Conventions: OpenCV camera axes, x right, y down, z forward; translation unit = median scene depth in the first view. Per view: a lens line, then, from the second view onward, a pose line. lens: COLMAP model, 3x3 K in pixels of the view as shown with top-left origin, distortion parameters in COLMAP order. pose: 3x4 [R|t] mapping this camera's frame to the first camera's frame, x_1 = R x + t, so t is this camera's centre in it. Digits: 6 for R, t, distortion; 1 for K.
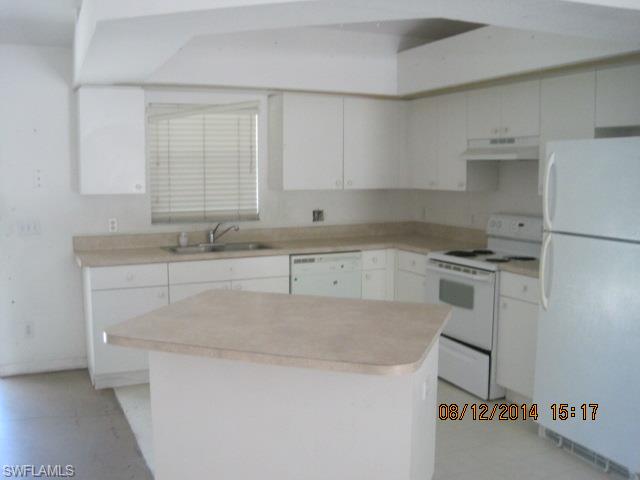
lens RADIAL K [[661.5, 0, 319.4], [0, 661.5, 240.8], [0, 0, 1]] dist [-0.012672, 0.000000]
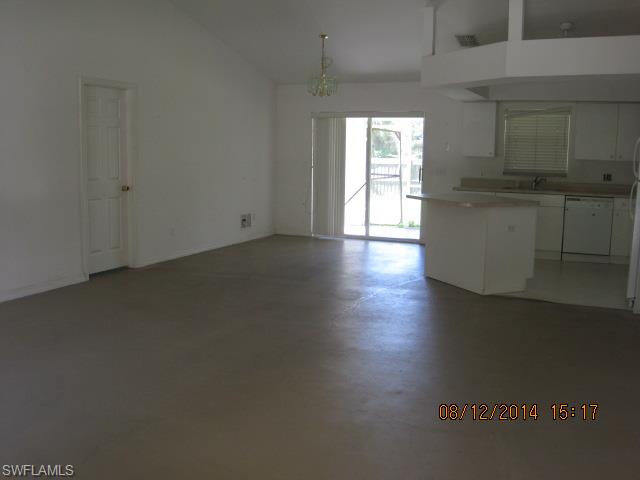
lens RADIAL K [[661.5, 0, 320.1], [0, 661.5, 239.5], [0, 0, 1]] dist [-0.012672, 0.000000]
pose [[0.706028, 0.122745, -0.697466, 0.695499], [-0.107658, 0.992021, 0.065603, 0.088109], [0.699953, 0.028771, 0.713609, -0.672221]]
